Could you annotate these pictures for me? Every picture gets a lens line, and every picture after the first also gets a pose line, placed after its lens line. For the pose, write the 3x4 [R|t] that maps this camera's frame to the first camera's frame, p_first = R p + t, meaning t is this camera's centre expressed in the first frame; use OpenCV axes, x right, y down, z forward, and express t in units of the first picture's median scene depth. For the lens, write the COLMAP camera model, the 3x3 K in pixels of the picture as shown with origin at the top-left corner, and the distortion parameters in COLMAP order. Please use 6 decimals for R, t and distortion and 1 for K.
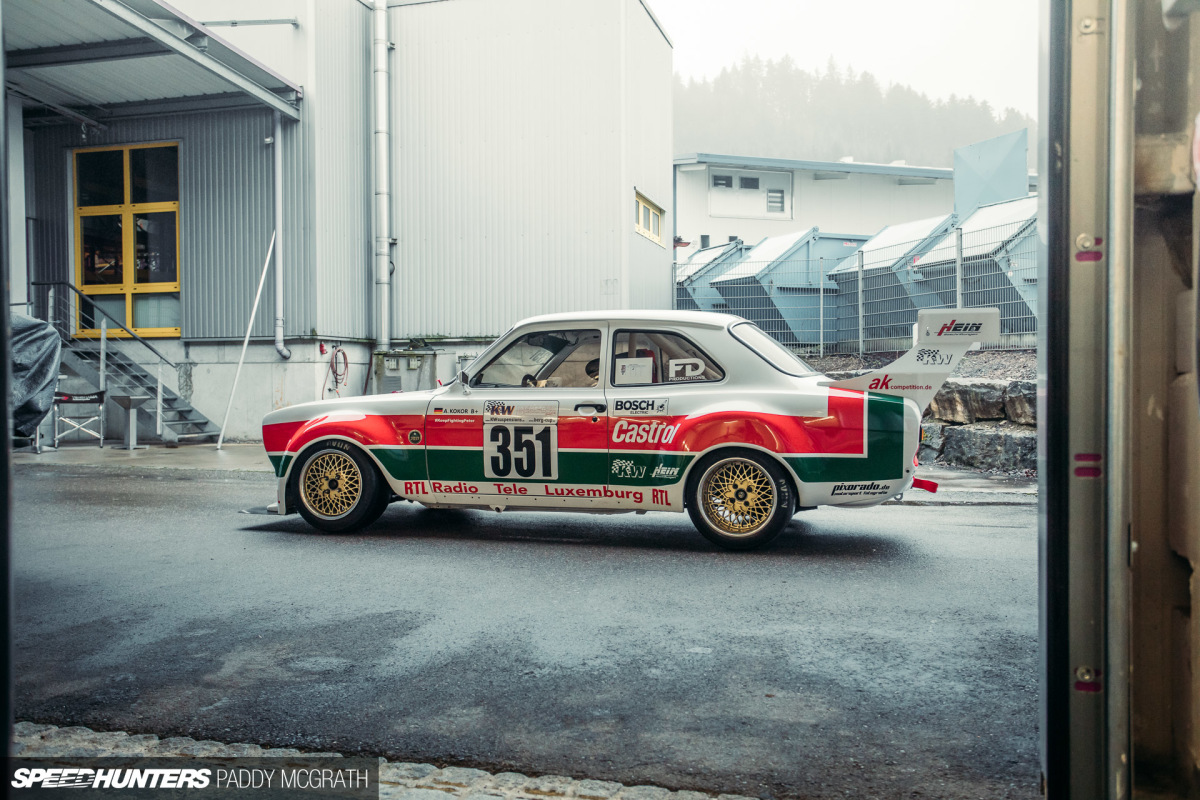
lens RADIAL K [[1075.2, 0, 564.6], [0, 1075.2, 398.5], [0, 0, 1]] dist [0.004275, 0.005413]
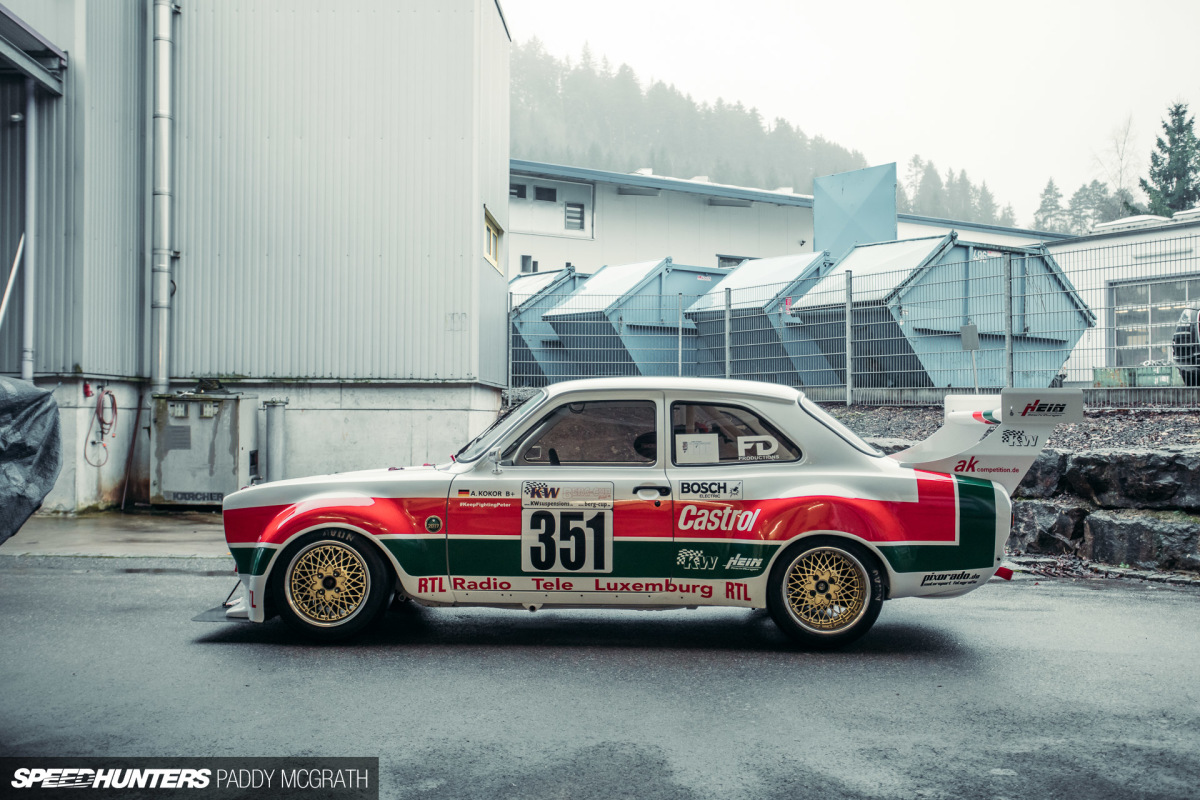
lens RADIAL K [[1286.8, 0, 641.5], [0, 1286.8, 407.9], [0, 0, 1]] dist [0.037680, 0.000000]
pose [[0.964622, 0.013132, 0.263310, -0.250543], [-0.005904, 0.999584, -0.028224, -0.027705], [-0.263571, 0.025671, 0.964298, -0.014783]]
